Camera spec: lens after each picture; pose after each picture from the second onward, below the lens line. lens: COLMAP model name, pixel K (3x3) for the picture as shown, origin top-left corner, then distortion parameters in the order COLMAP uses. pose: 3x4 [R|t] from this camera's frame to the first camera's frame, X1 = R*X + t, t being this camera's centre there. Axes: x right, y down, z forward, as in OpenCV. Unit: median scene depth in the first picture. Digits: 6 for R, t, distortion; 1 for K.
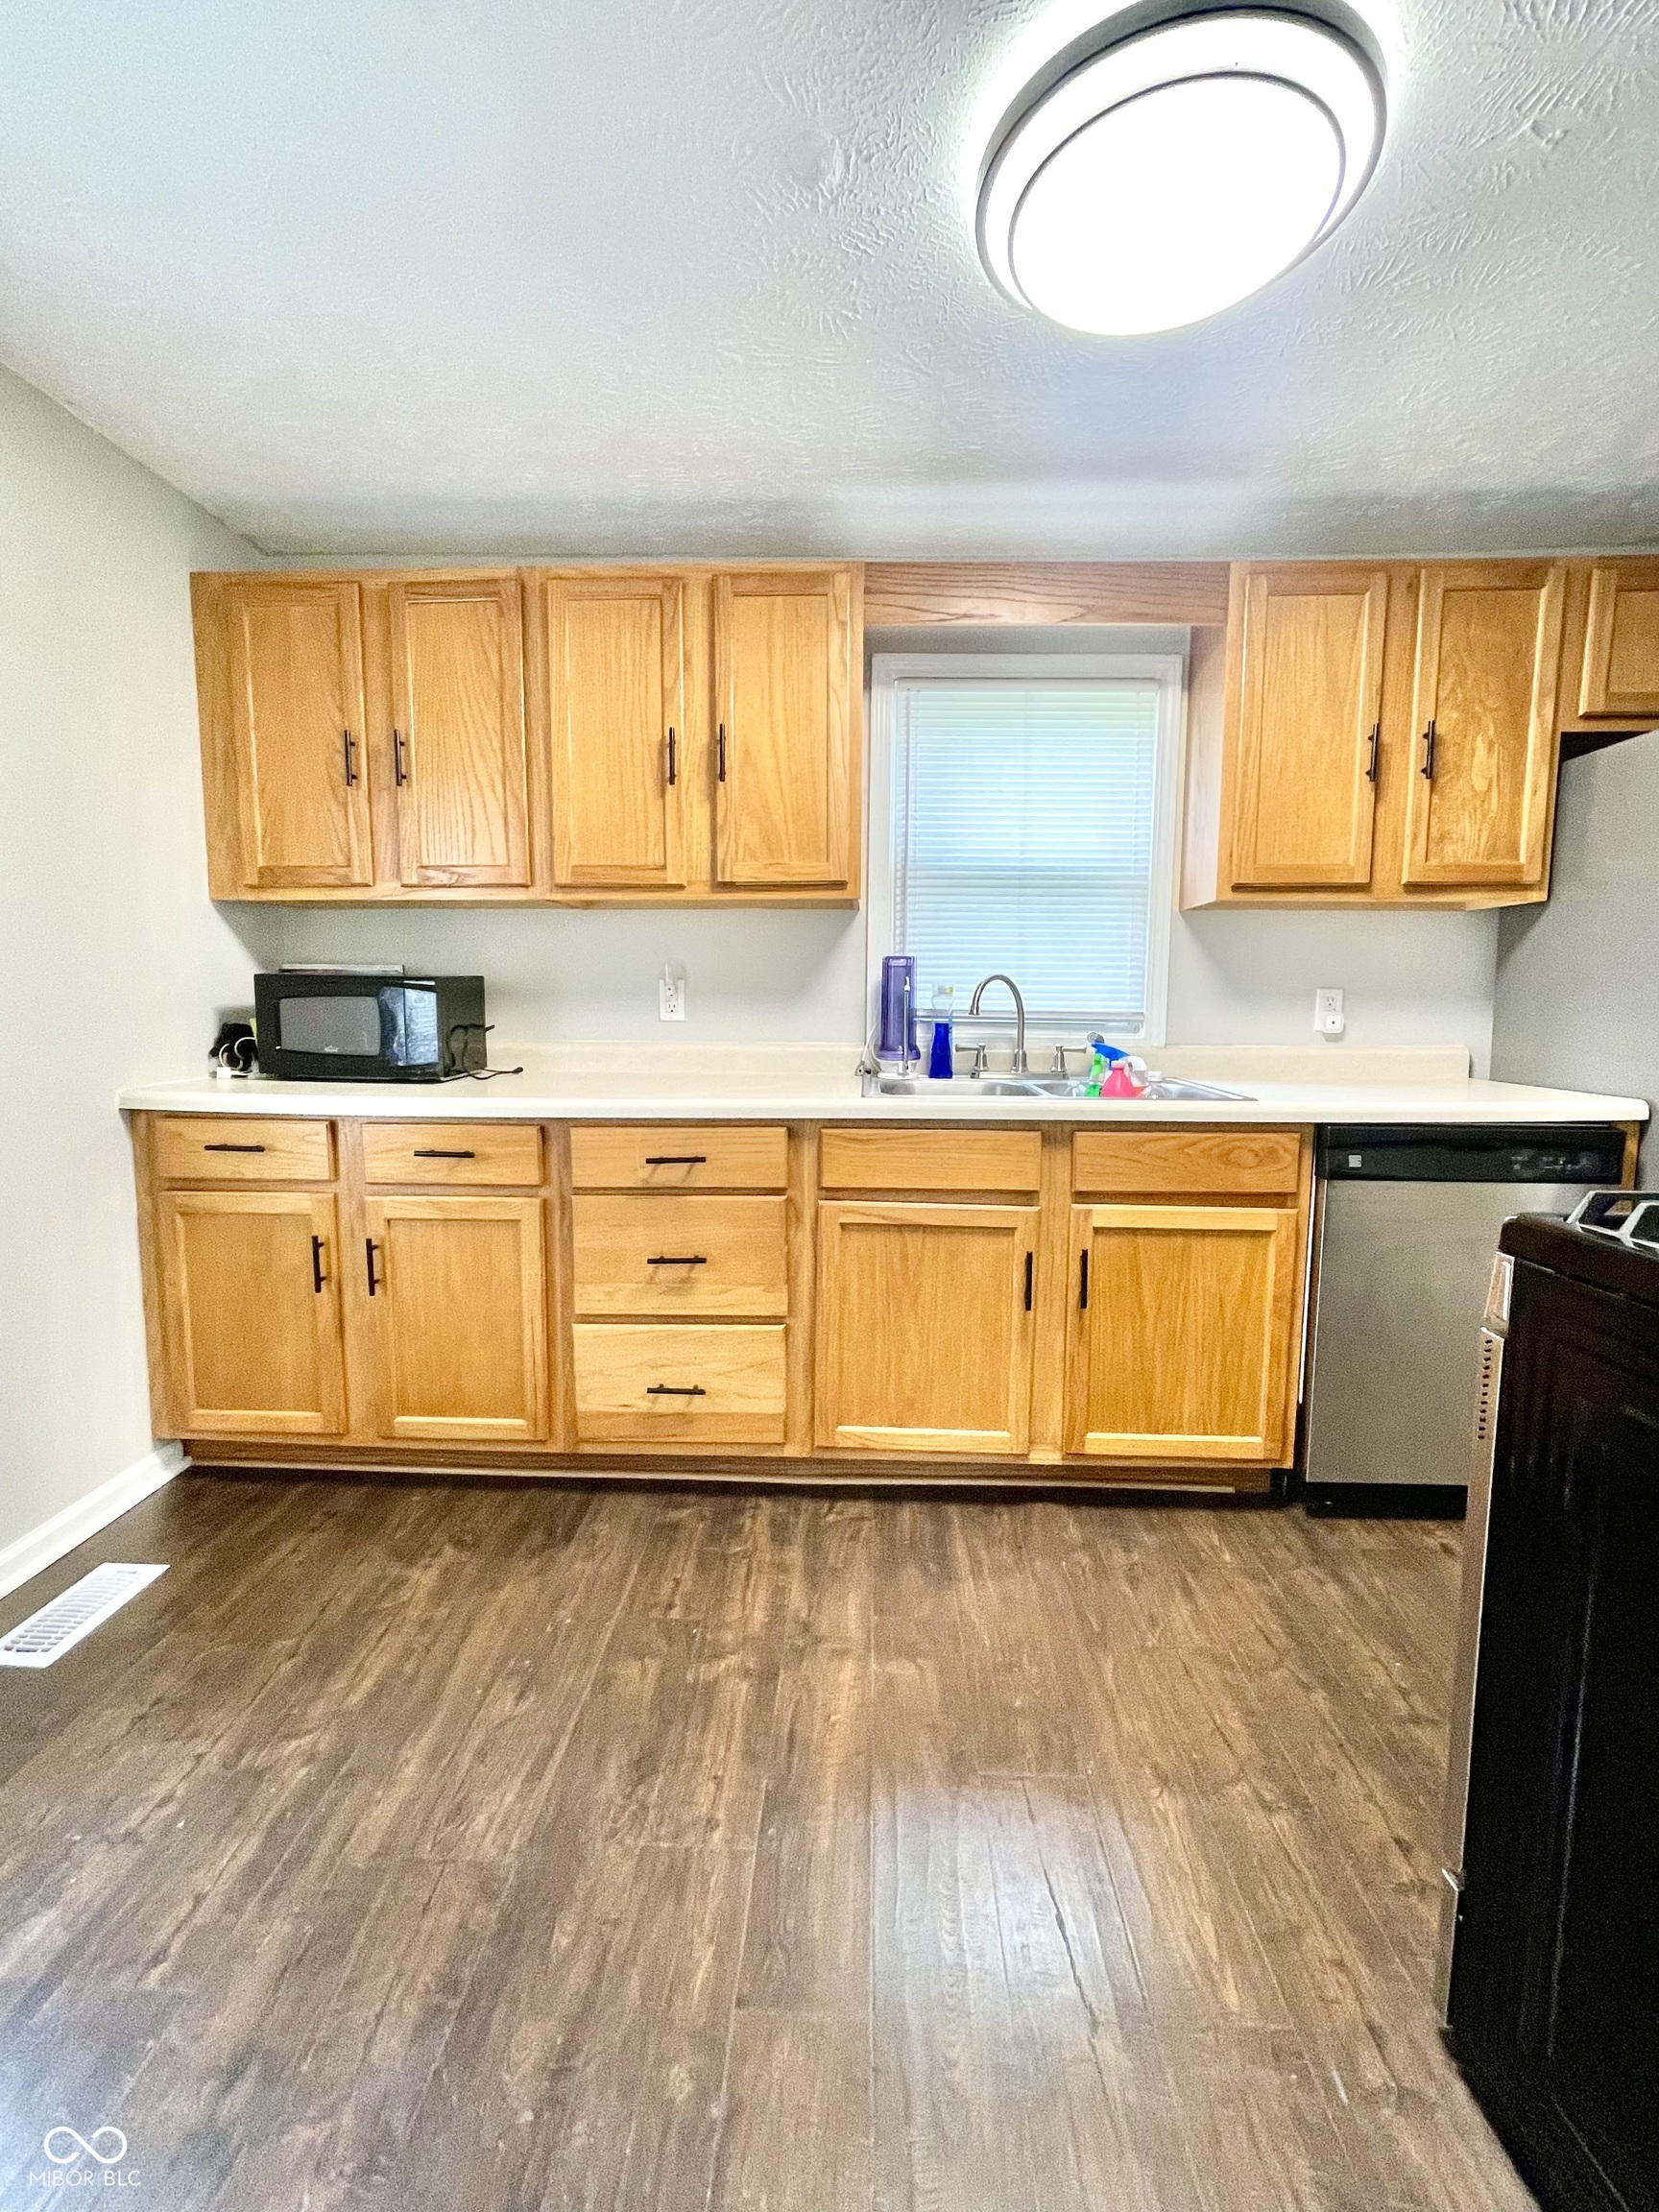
lens RADIAL K [[993.2, 0, 829.5], [0, 993.2, 1106.0], [0, 0, 1]] dist [-0.000824, -0.000017]
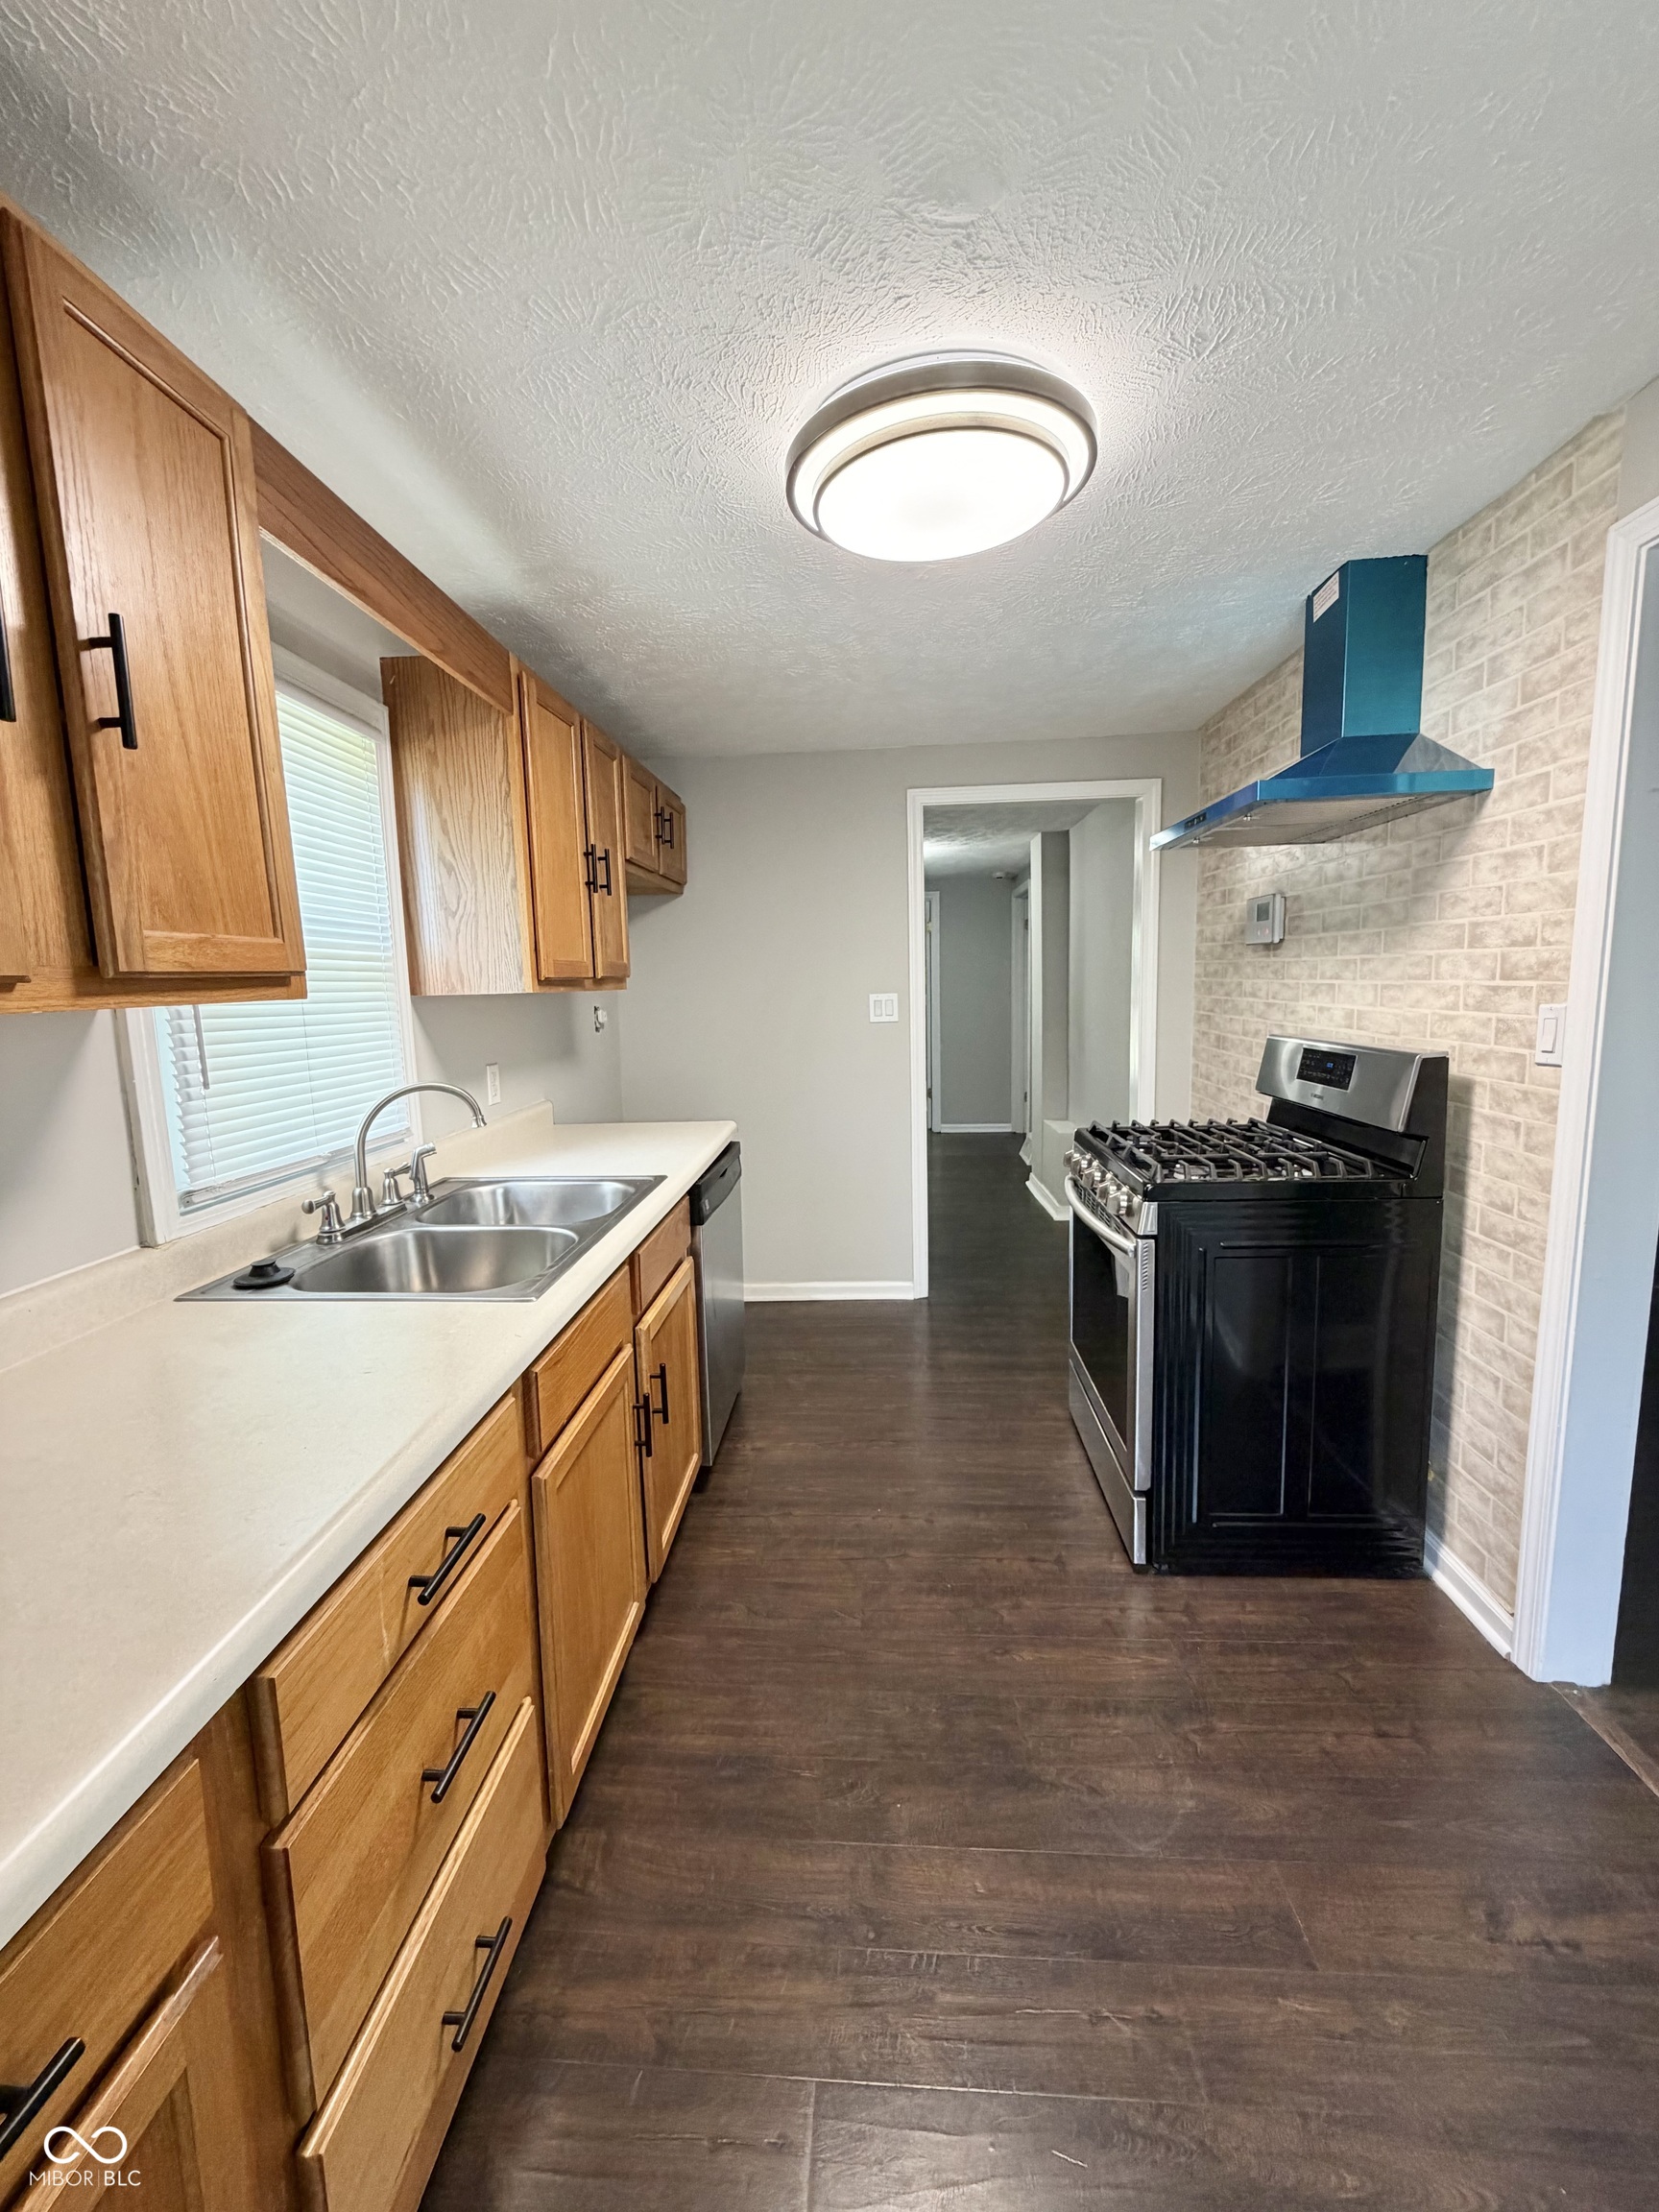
lens RADIAL K [[881.8, 0, 829.5], [0, 881.8, 1106.0], [0, 0, 1]] dist [0.000427, 0.000208]
pose [[0.010358, -0.142777, 0.989701, -0.536966], [0.127956, 0.981806, 0.140299, -0.197325], [-0.991726, 0.125185, 0.028439, 0.747299]]
